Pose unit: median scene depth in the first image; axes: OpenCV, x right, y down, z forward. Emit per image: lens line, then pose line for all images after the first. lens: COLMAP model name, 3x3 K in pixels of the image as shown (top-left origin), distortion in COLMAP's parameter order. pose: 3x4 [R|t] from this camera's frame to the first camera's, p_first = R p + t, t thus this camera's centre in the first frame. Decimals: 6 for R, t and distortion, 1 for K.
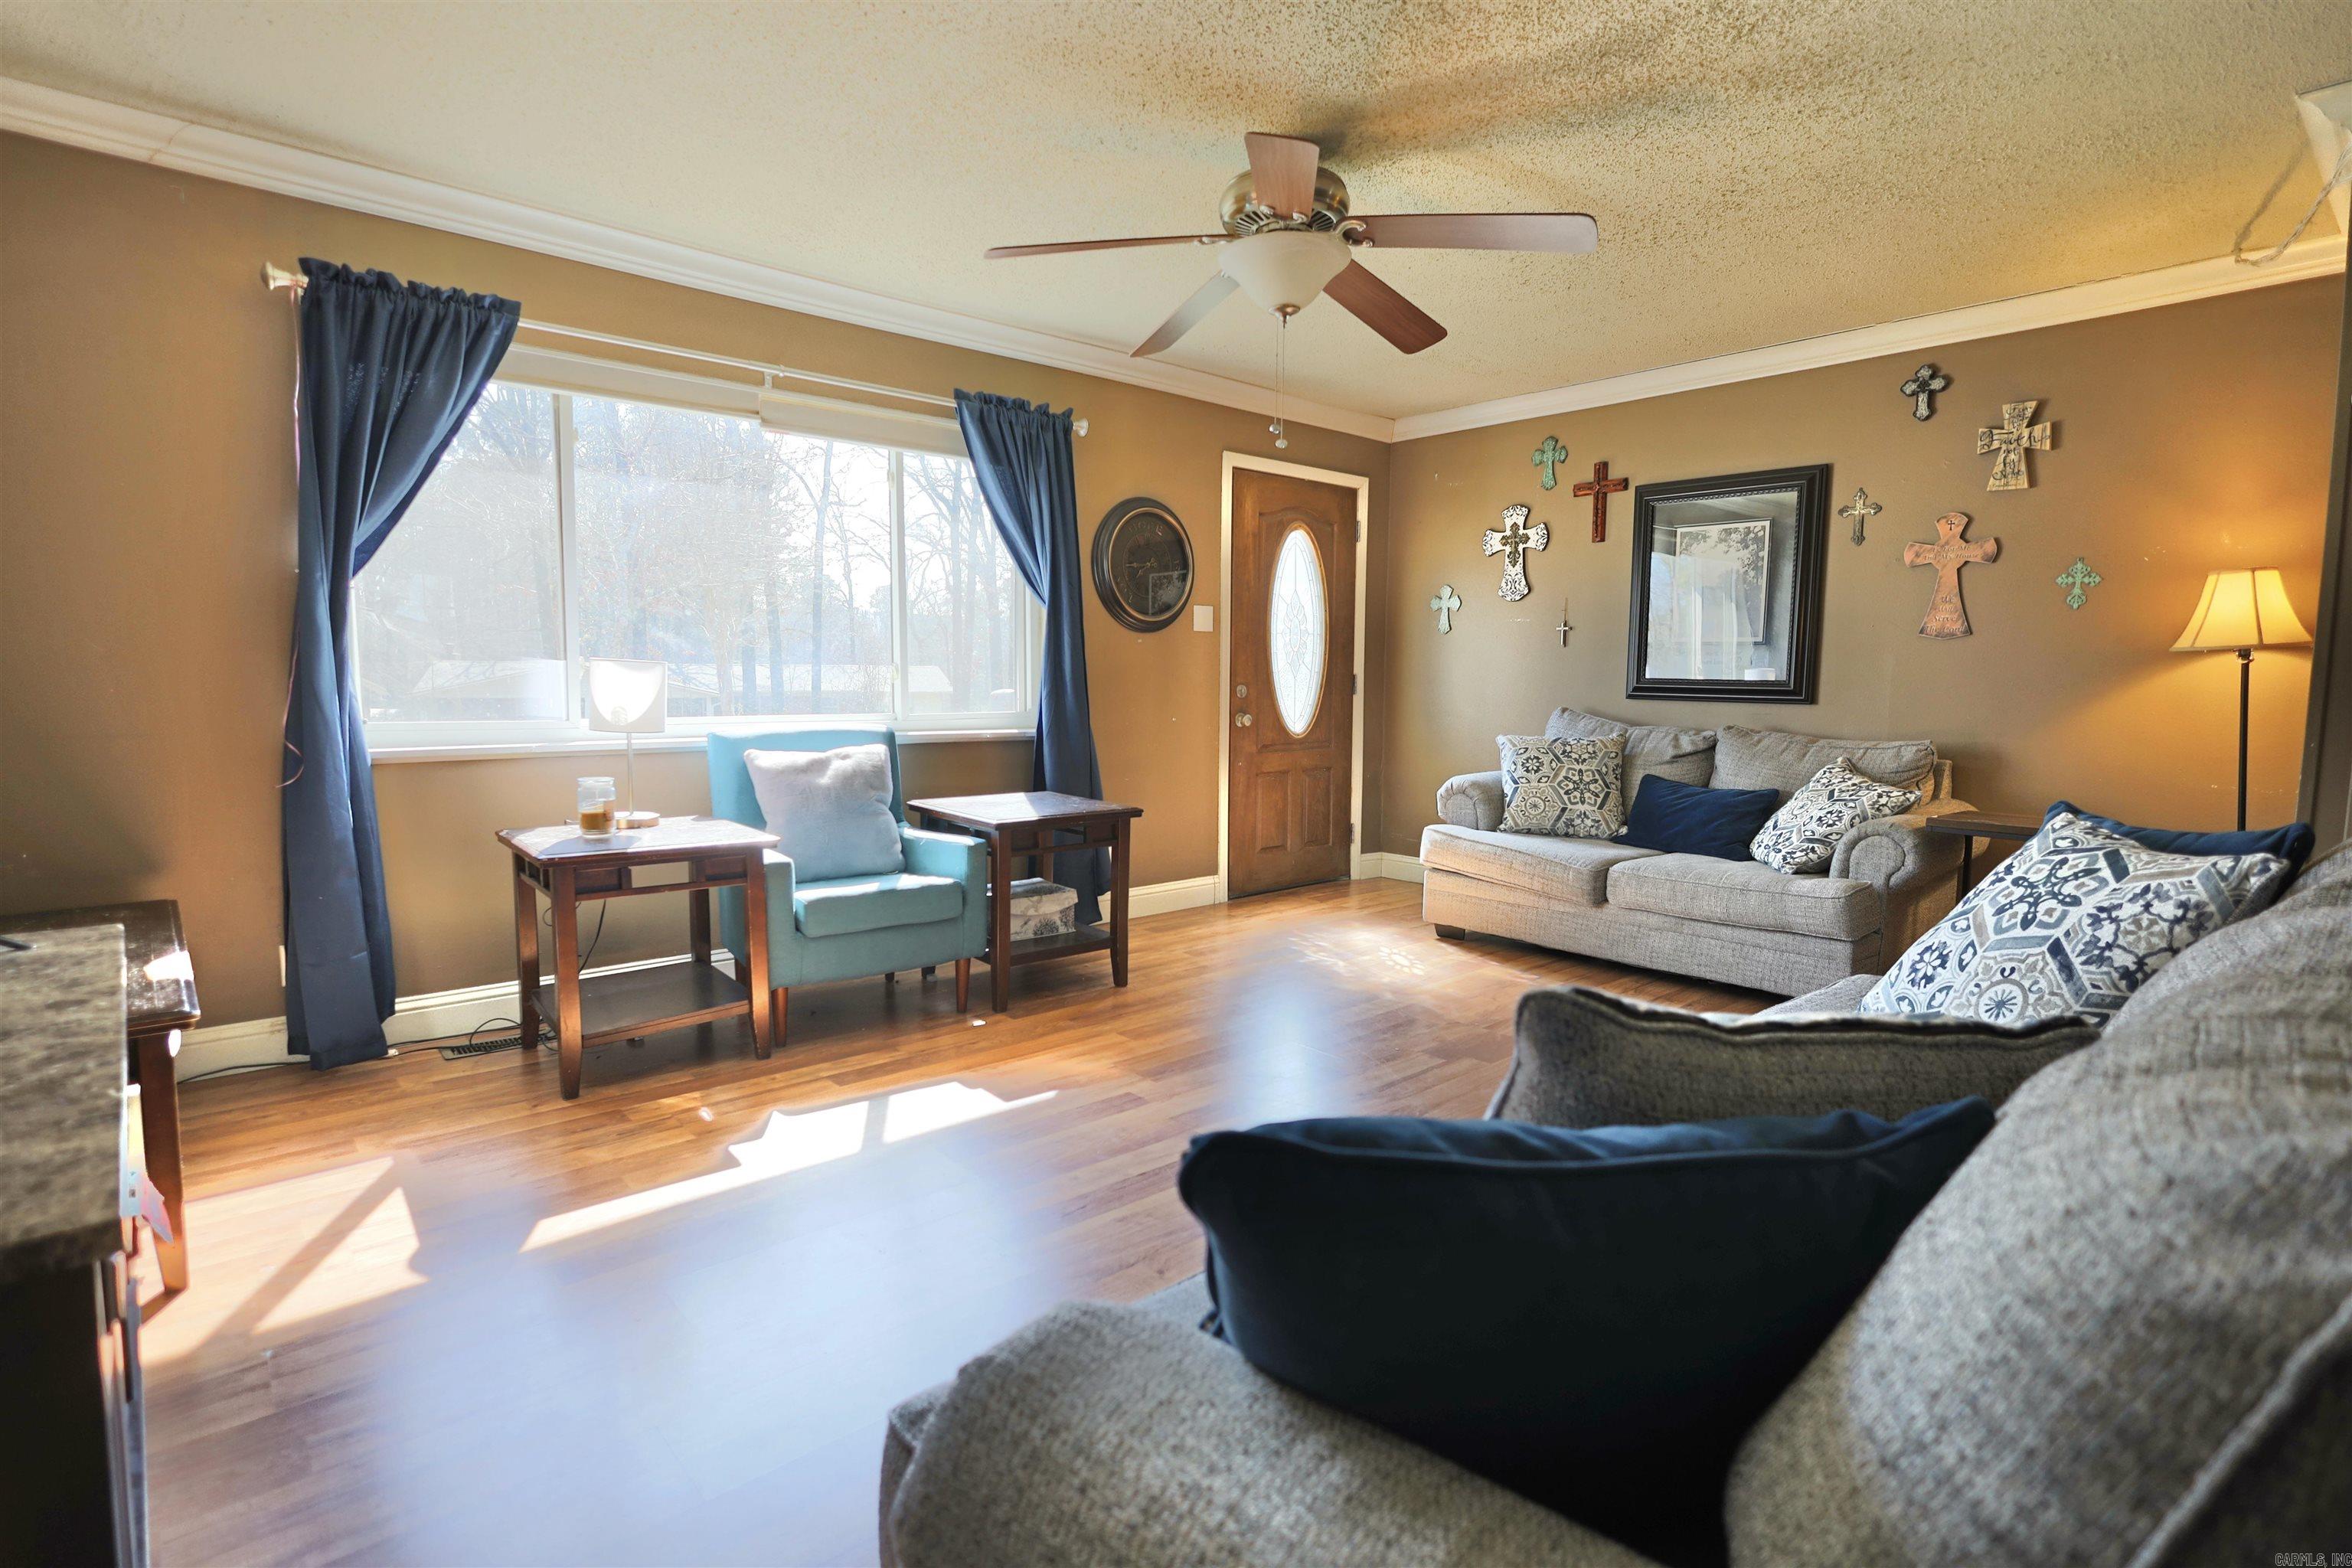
lens RADIAL K [[1149.8, 0, 1176.0], [0, 1149.8, 784.0], [0, 0, 1]] dist [-0.001745, 0.000019]
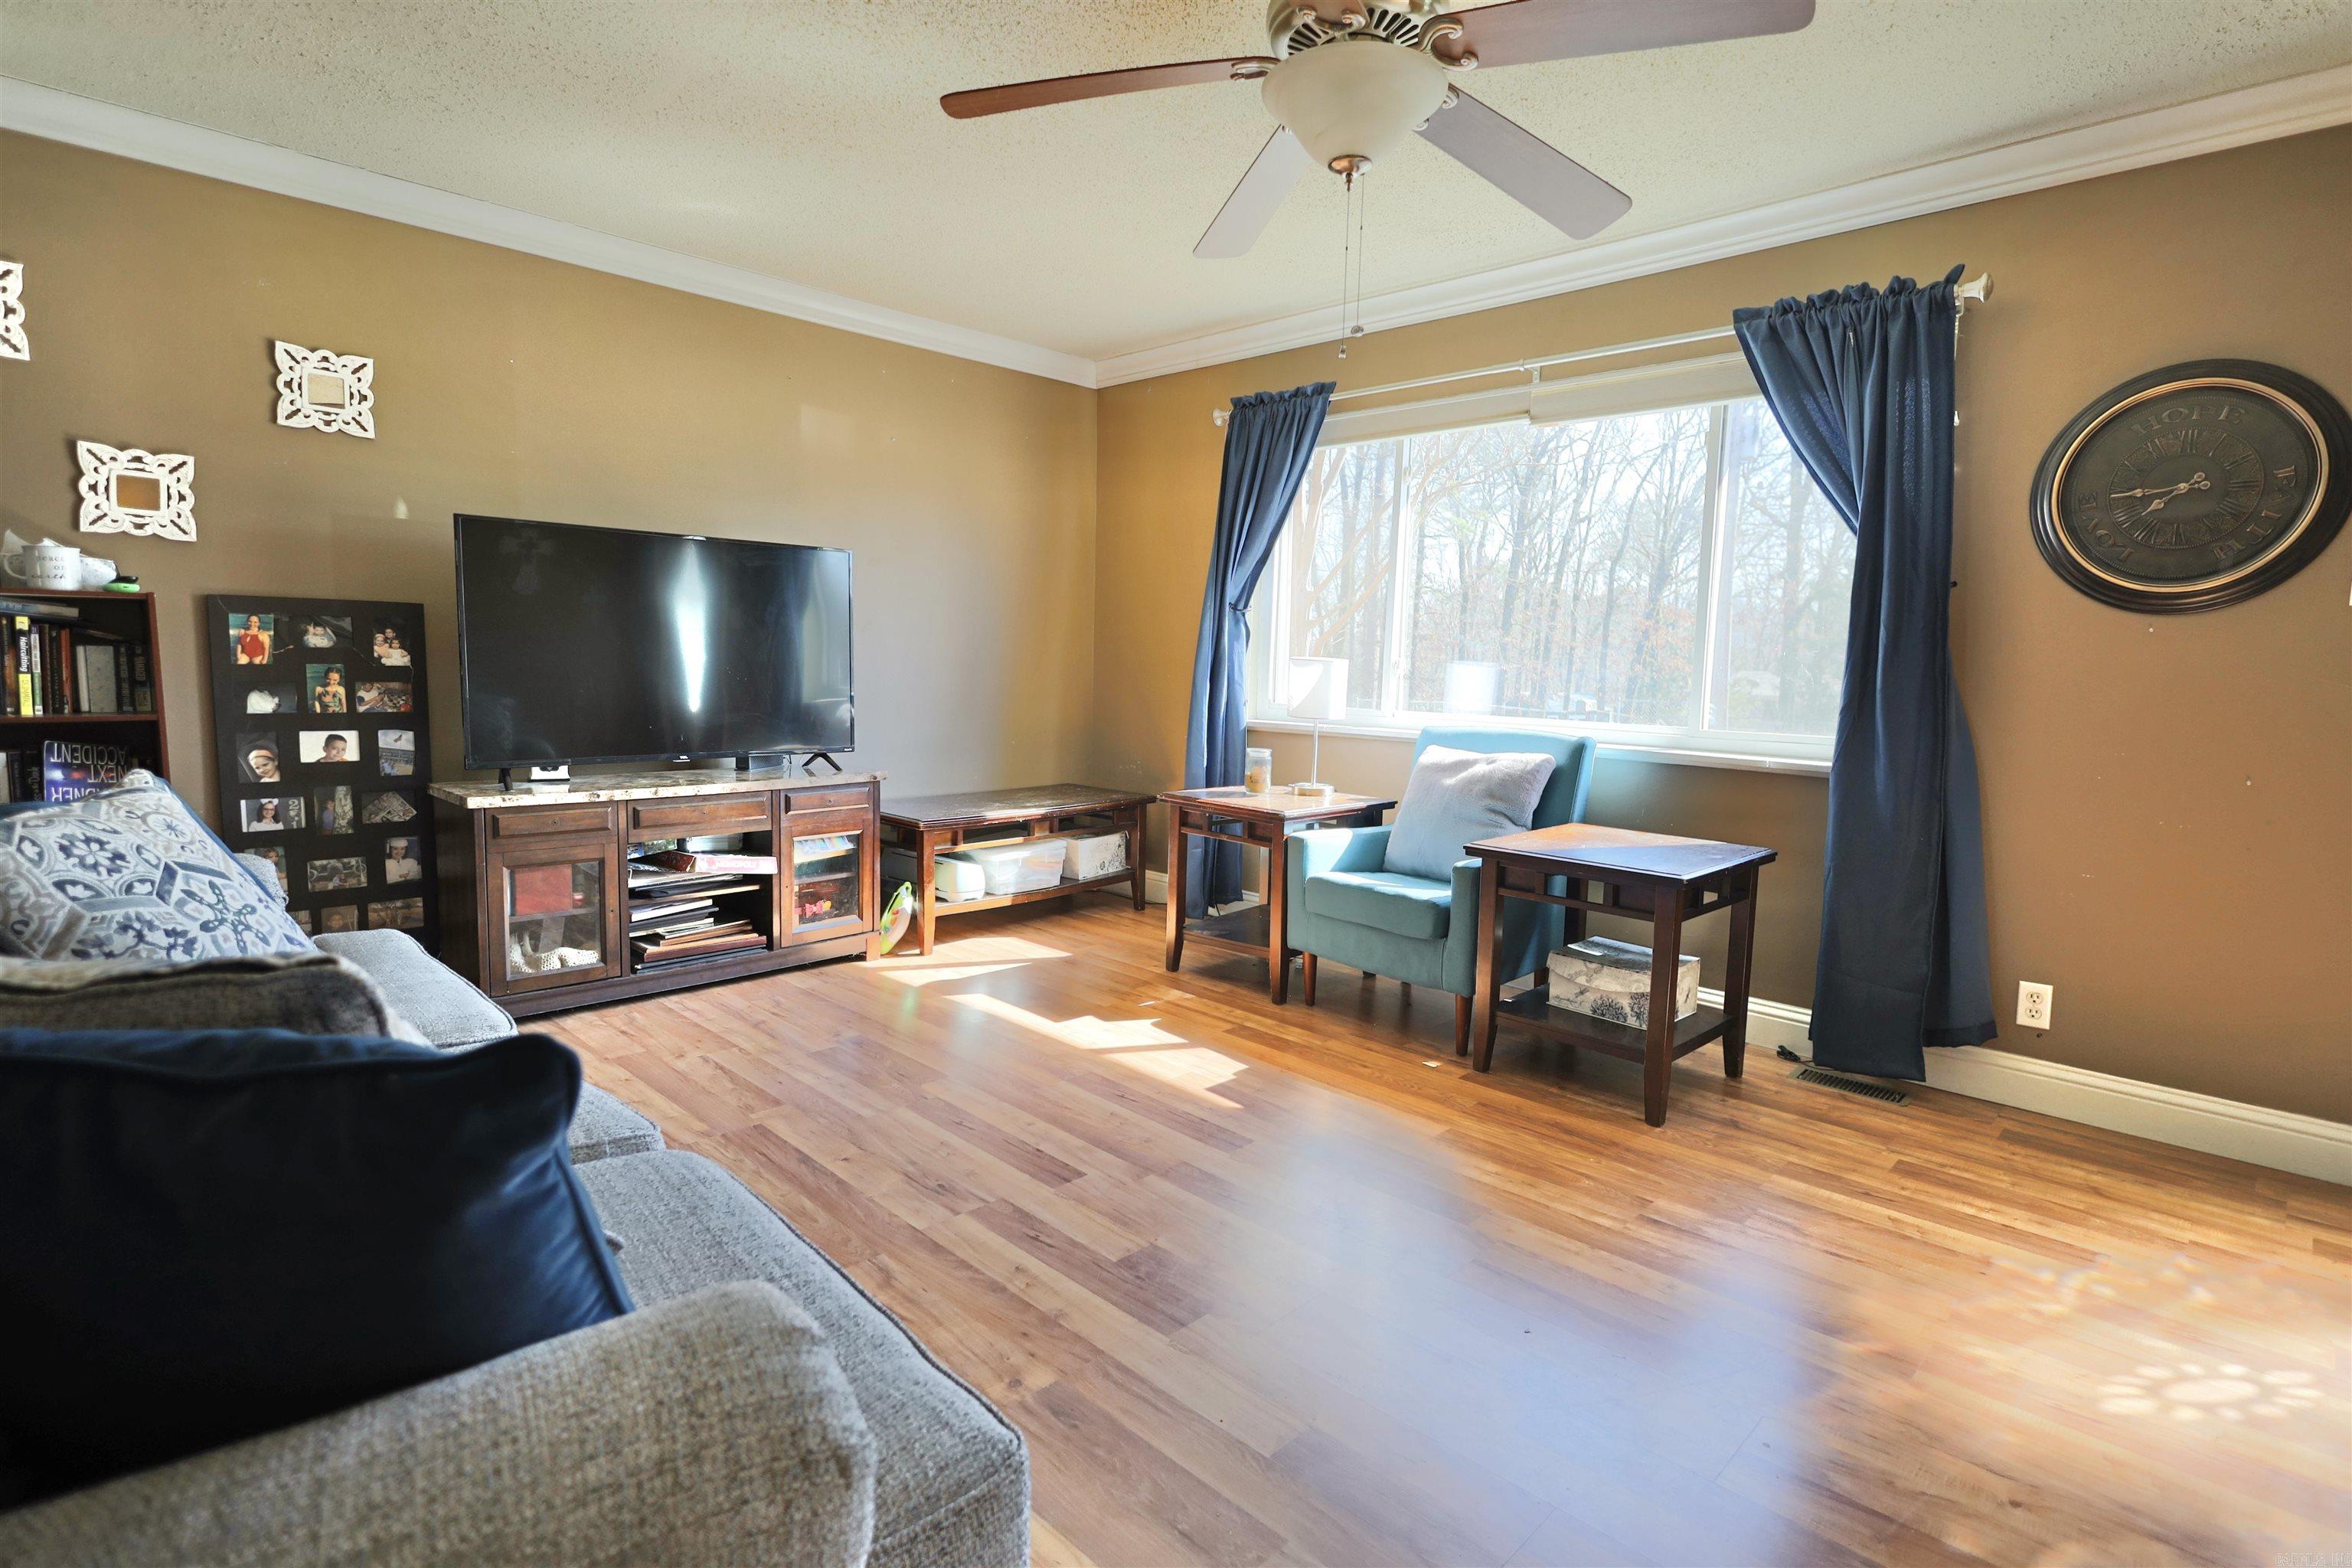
lens RADIAL K [[1149.8, 0, 1176.0], [0, 1149.8, 784.0], [0, 0, 1]] dist [-0.001745, 0.000019]
pose [[0.069398, 0.102887, -0.992269, 0.739521], [-0.122676, 0.987998, 0.093864, -0.072278], [0.990017, 0.115214, 0.081187, 0.770345]]
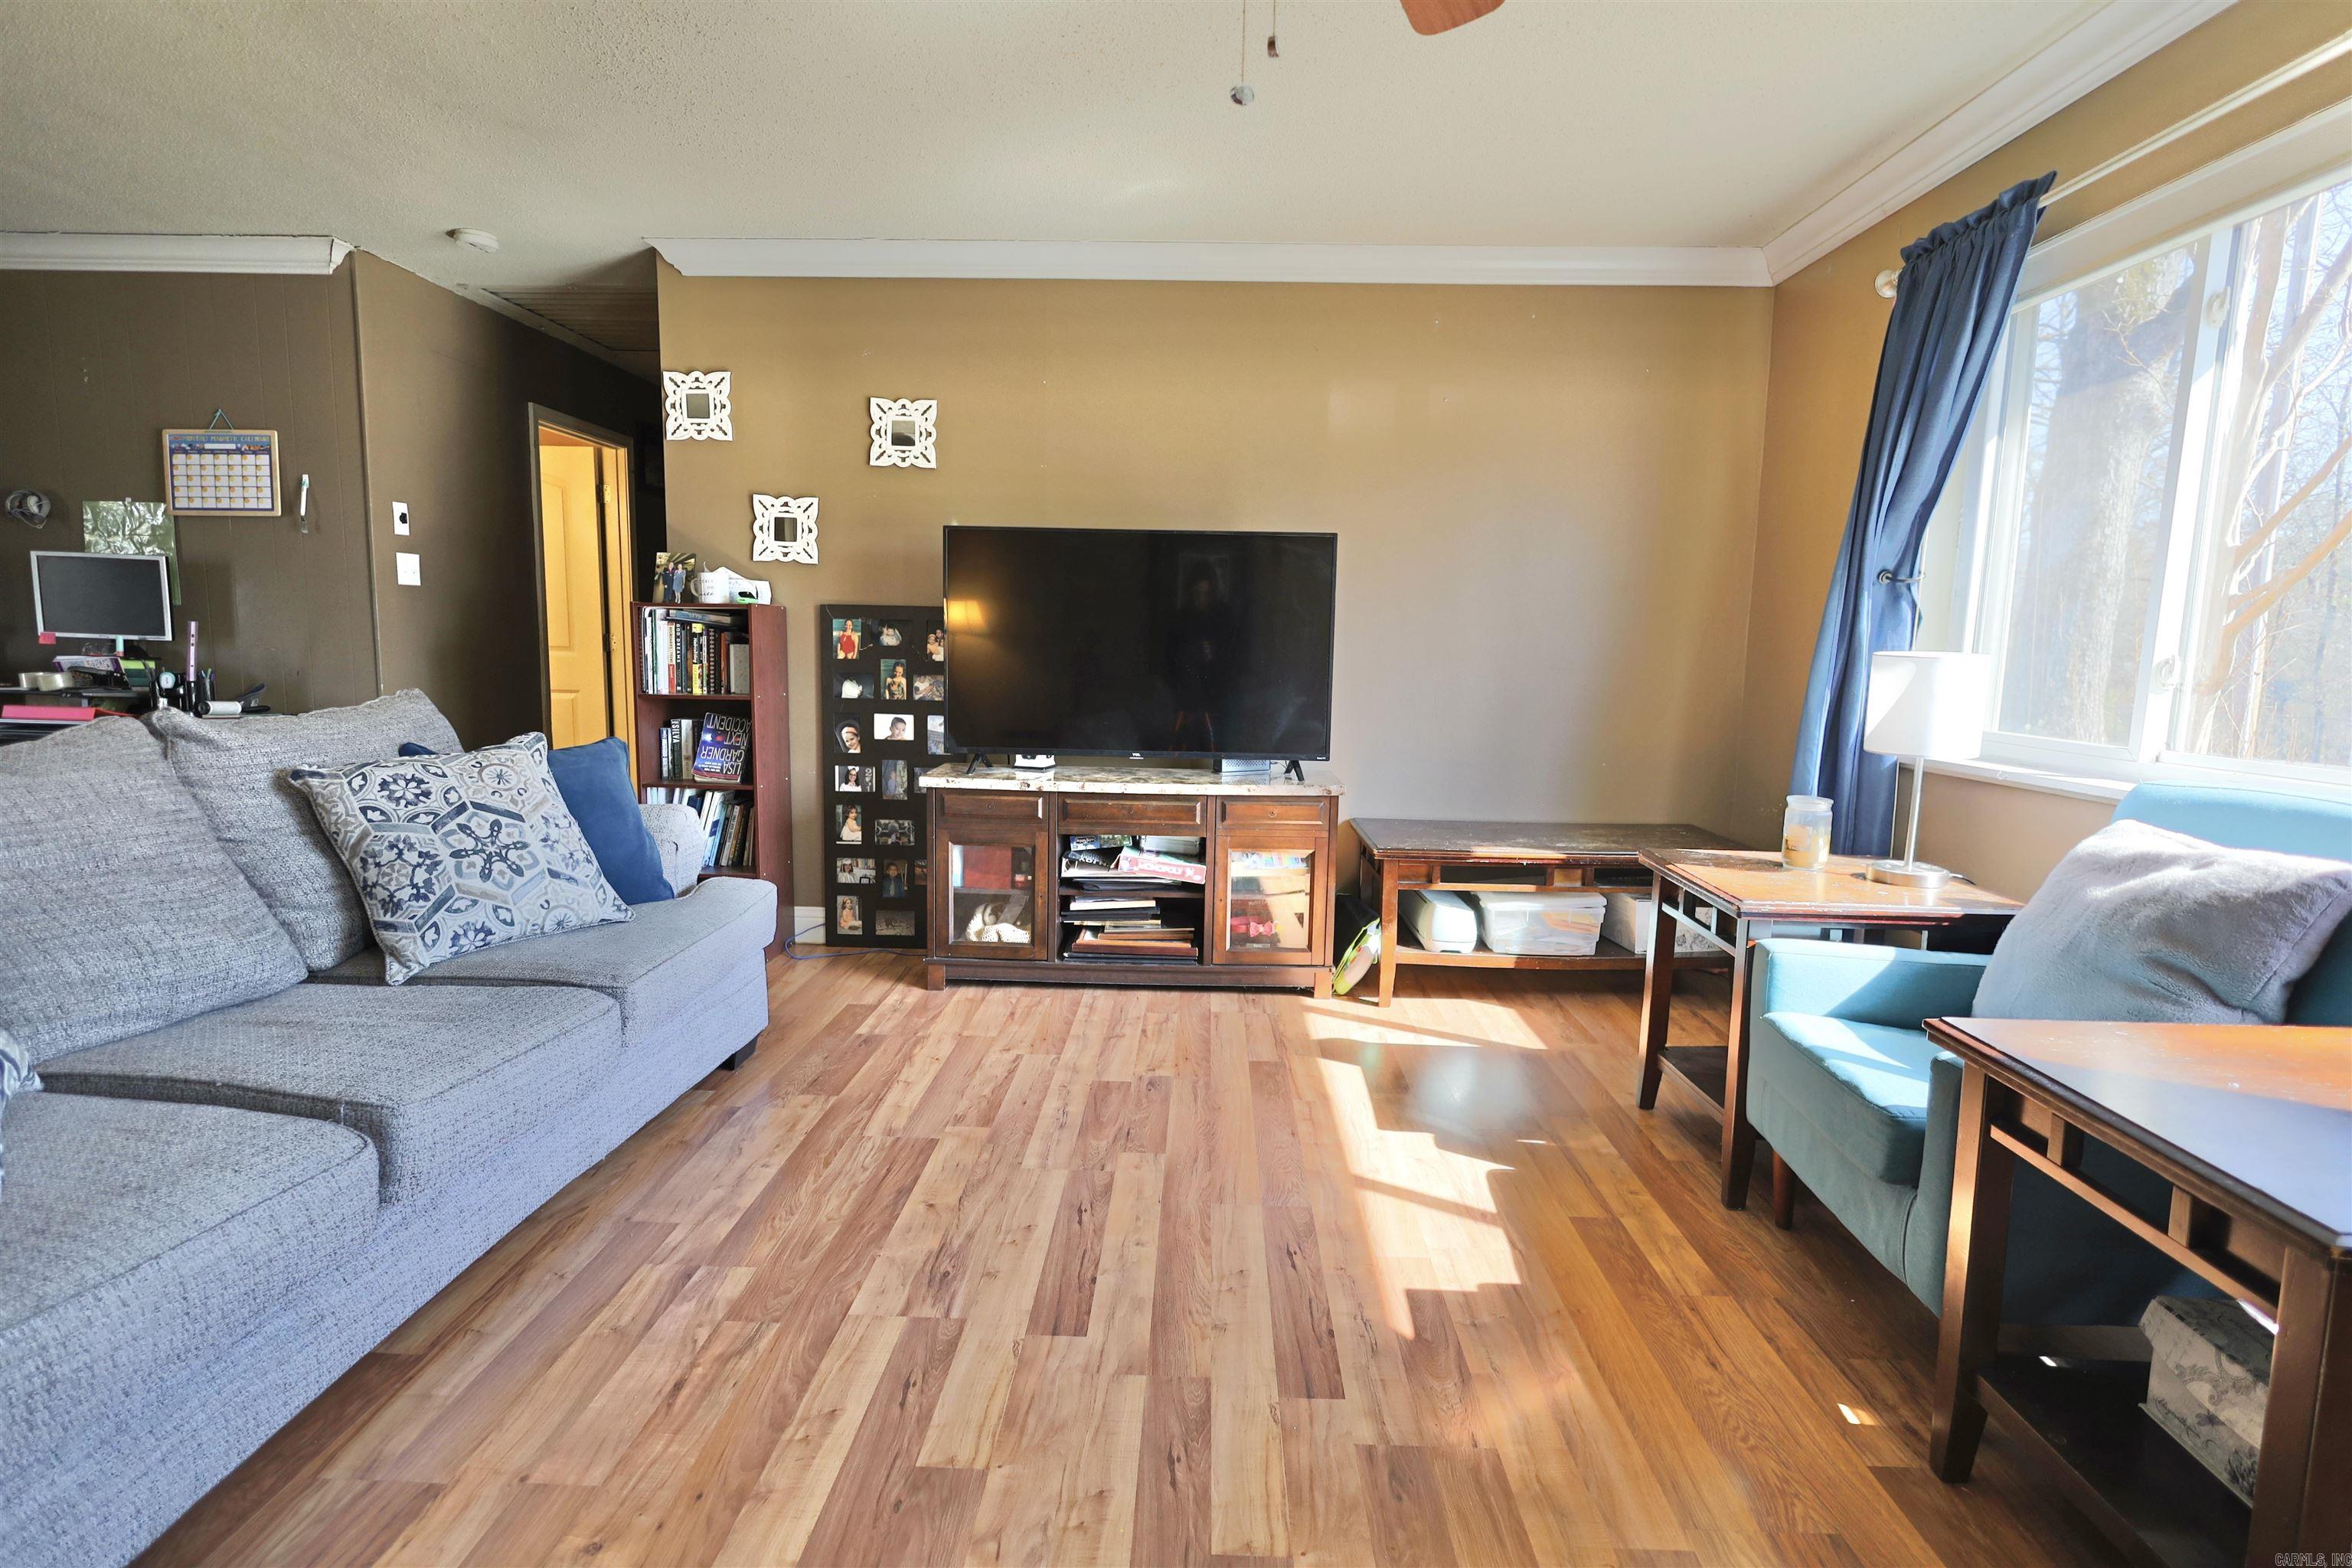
lens RADIAL K [[1149.8, 0, 1176.0], [0, 1149.8, 784.0], [0, 0, 1]] dist [-0.001745, 0.000019]
pose [[-0.681888, 0.067205, -0.728363, 0.374653], [-0.098544, 0.978251, 0.182519, -0.113177], [0.724788, 0.196233, -0.660435, 1.154495]]
